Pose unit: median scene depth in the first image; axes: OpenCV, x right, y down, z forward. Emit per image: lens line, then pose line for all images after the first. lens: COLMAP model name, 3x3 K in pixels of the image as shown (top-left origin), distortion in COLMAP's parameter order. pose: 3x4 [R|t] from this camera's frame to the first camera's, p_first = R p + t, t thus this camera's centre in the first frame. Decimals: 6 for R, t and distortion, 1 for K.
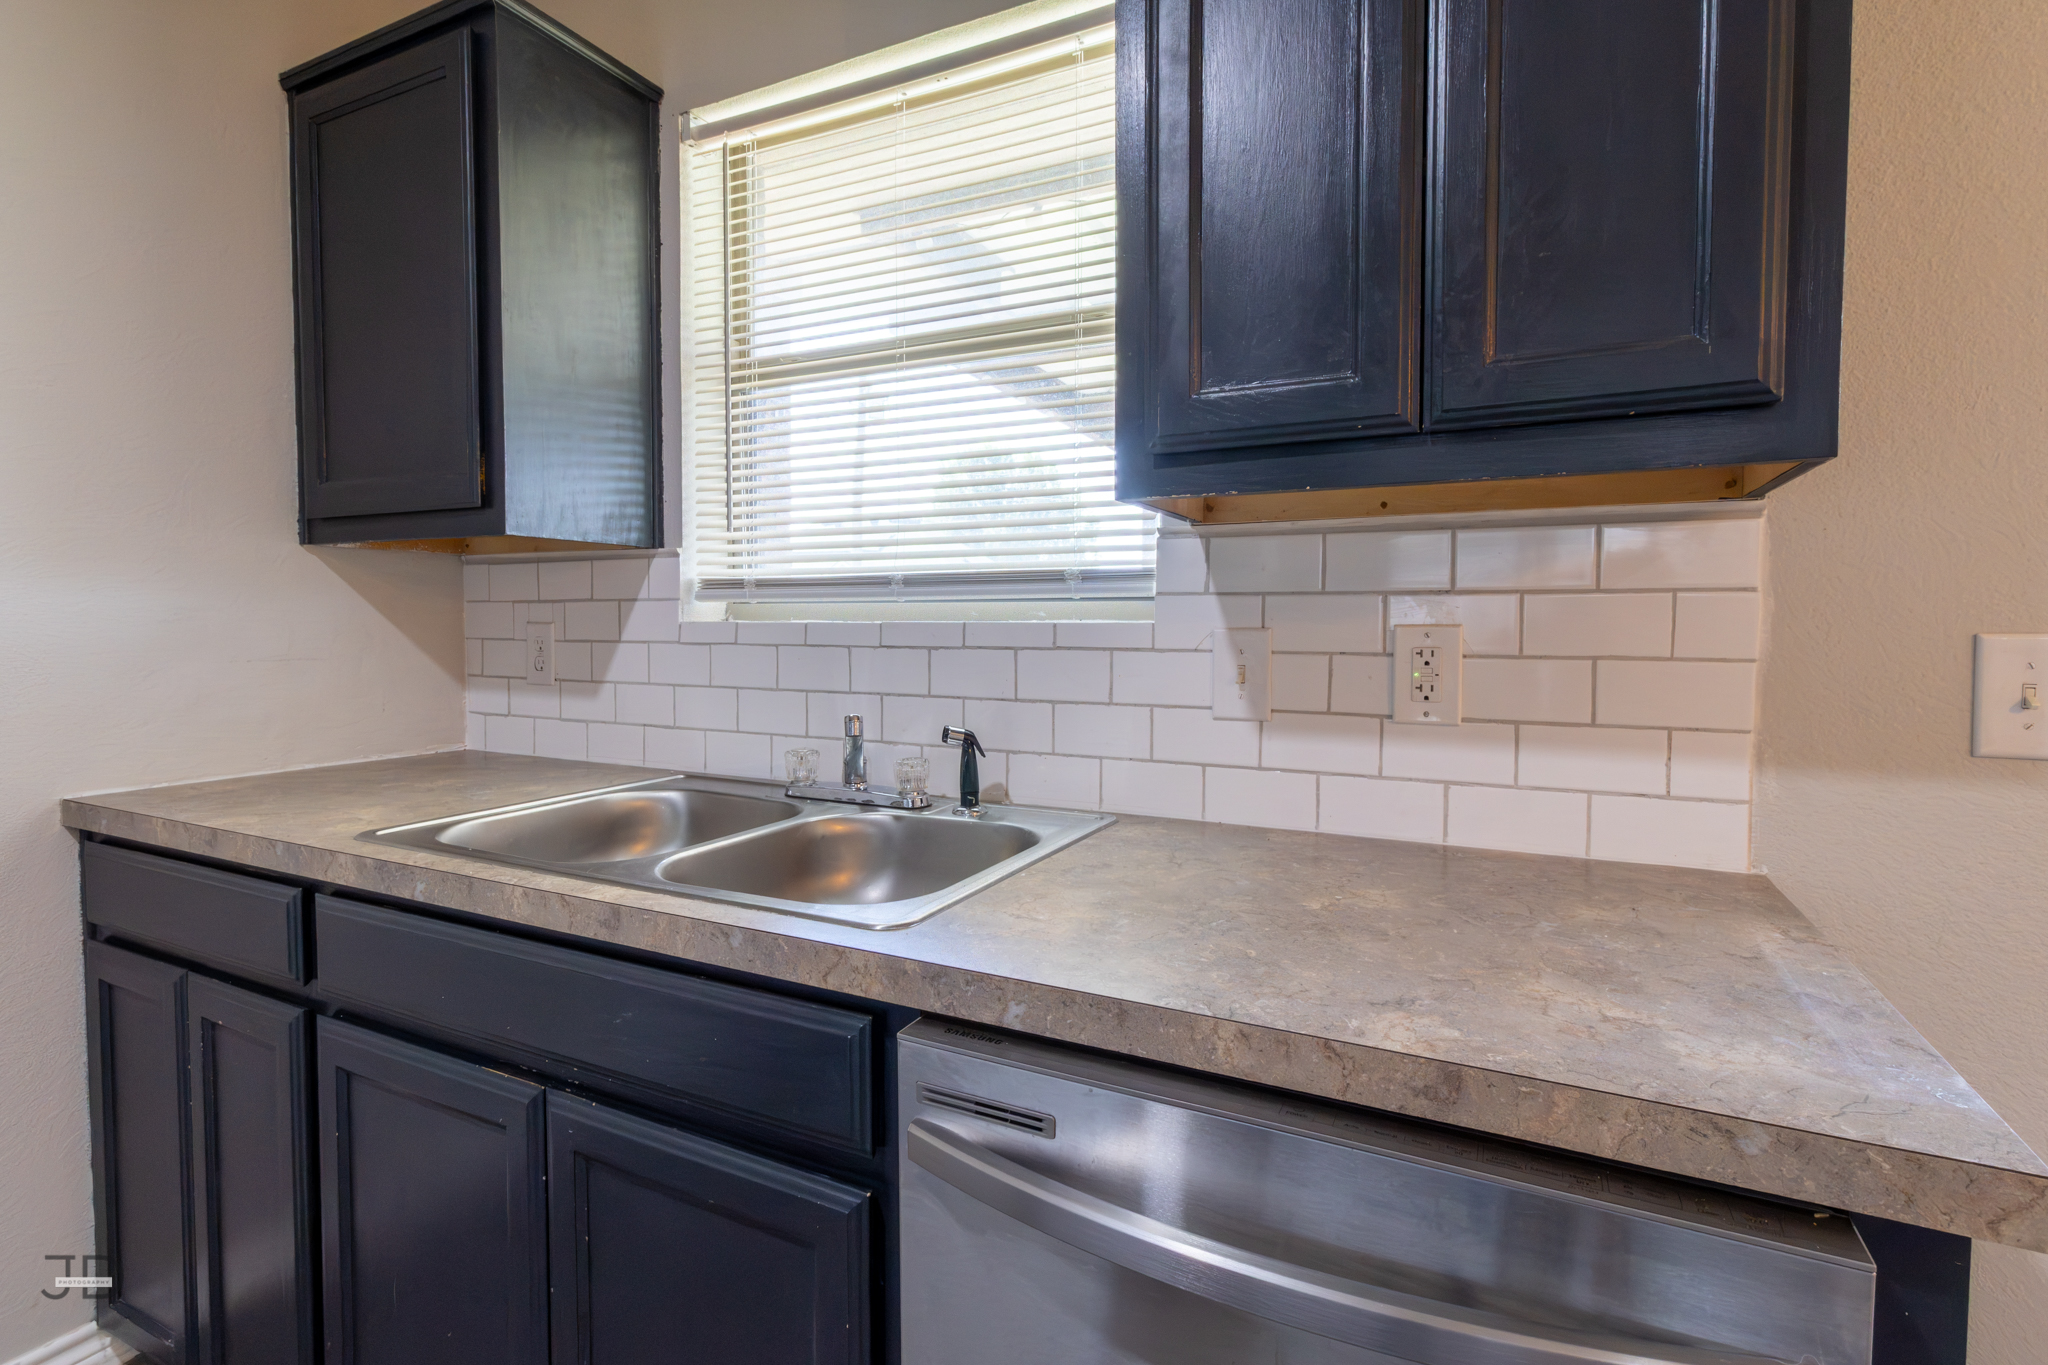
lens RADIAL K [[955.5, 0, 1052.4], [0, 955.5, 670.4], [0, 0, 1]] dist [0.004975, -0.001818]
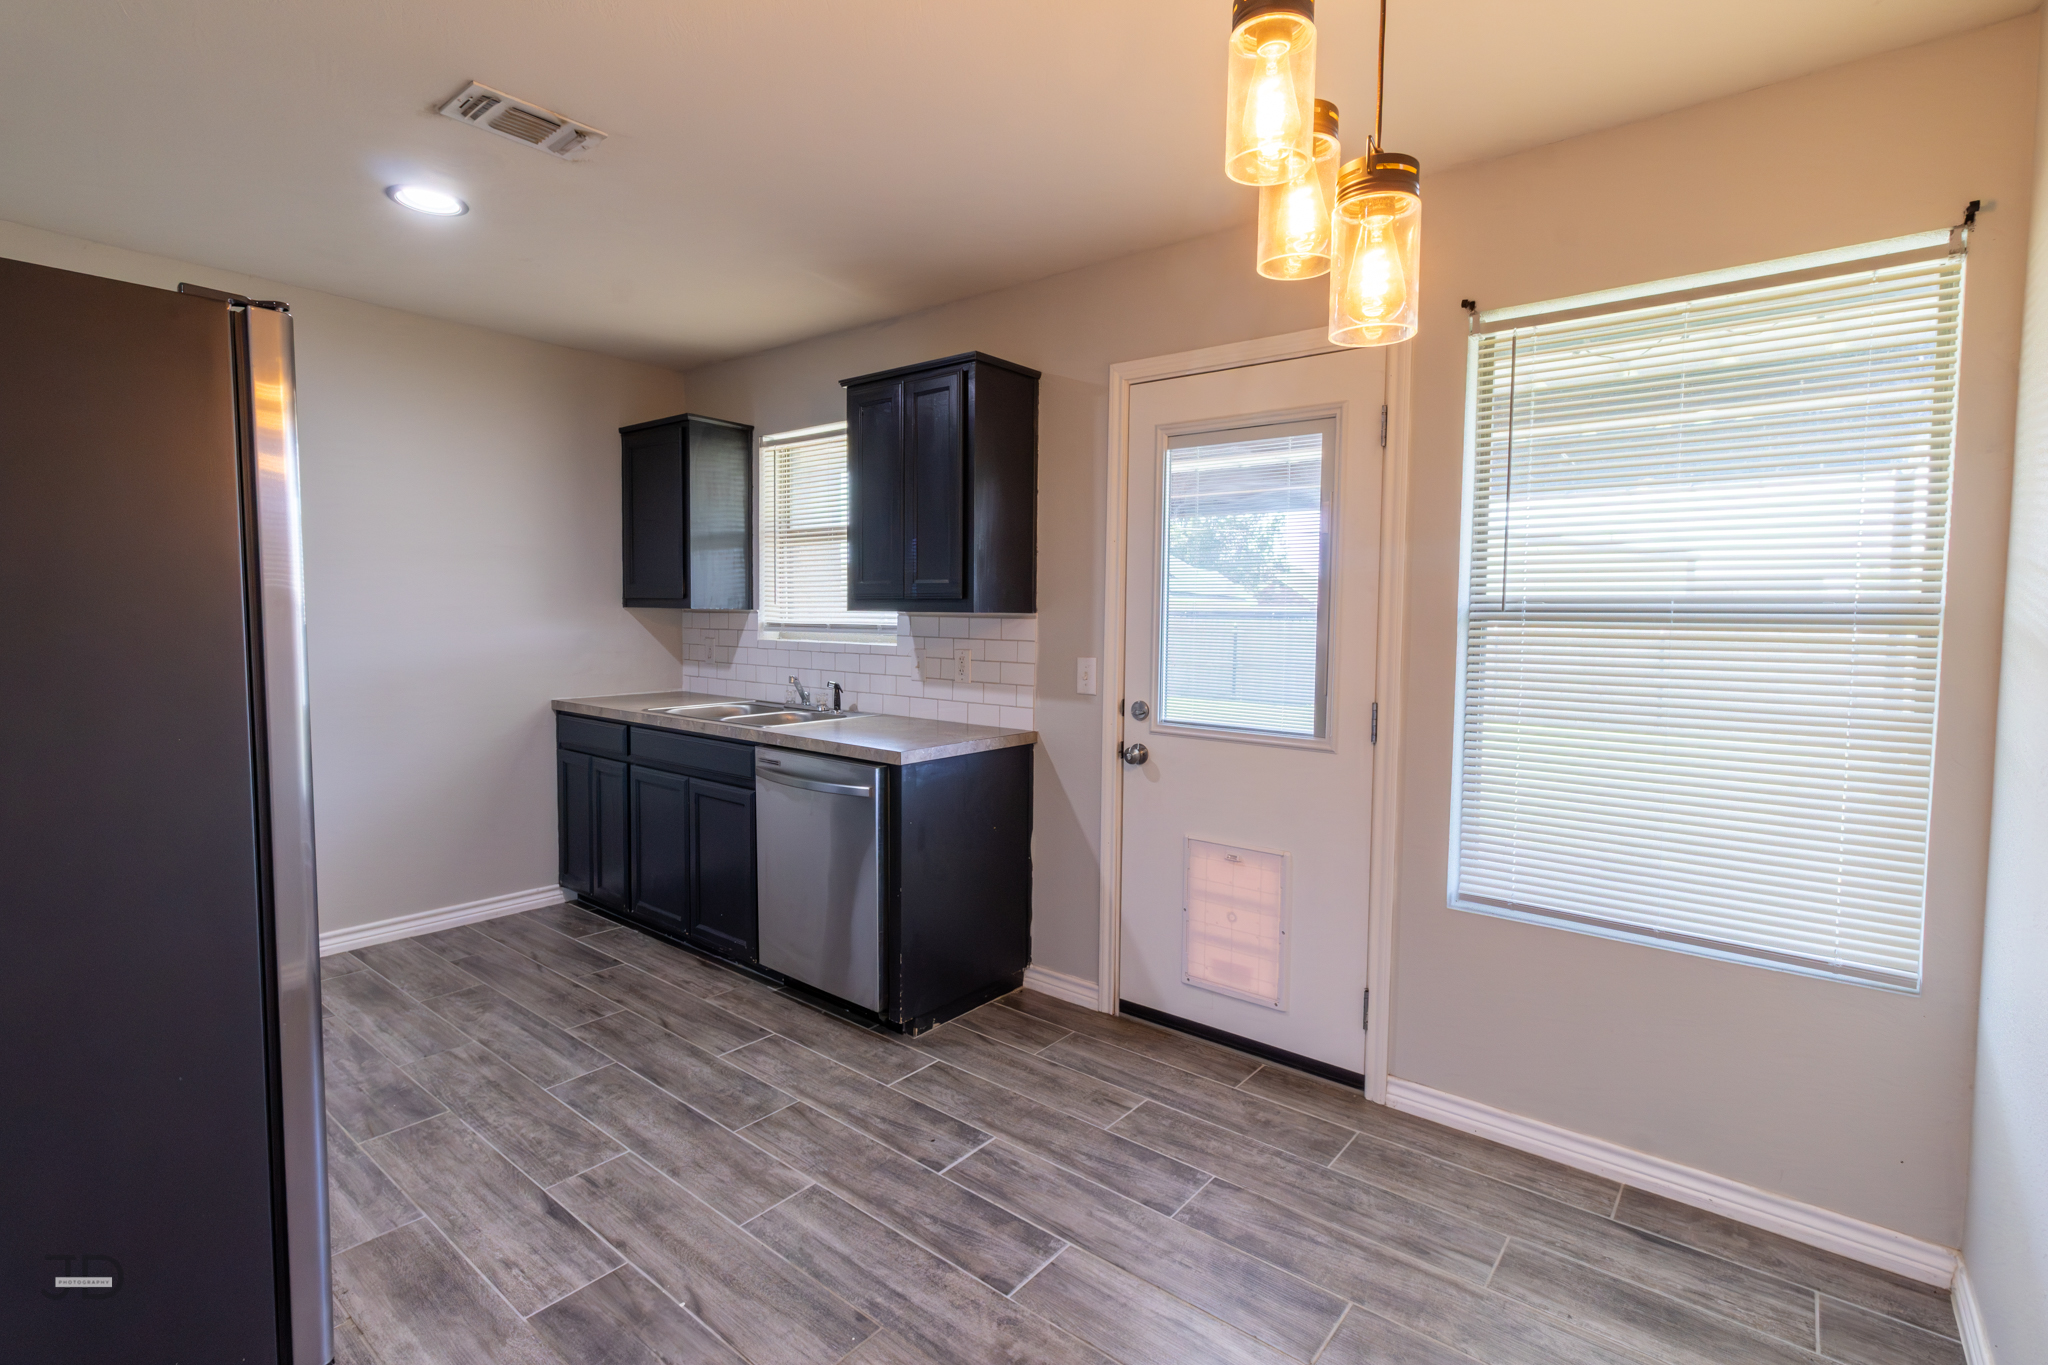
lens RADIAL K [[955.5, 0, 1068.4], [0, 955.5, 668.5], [0, 0, 1]] dist [0.004975, -0.001818]
pose [[0.979043, 0.020103, -0.202657, 1.053655], [-0.018158, 0.999770, 0.011452, -0.022157], [0.202841, -0.007532, 0.979183, -1.475741]]
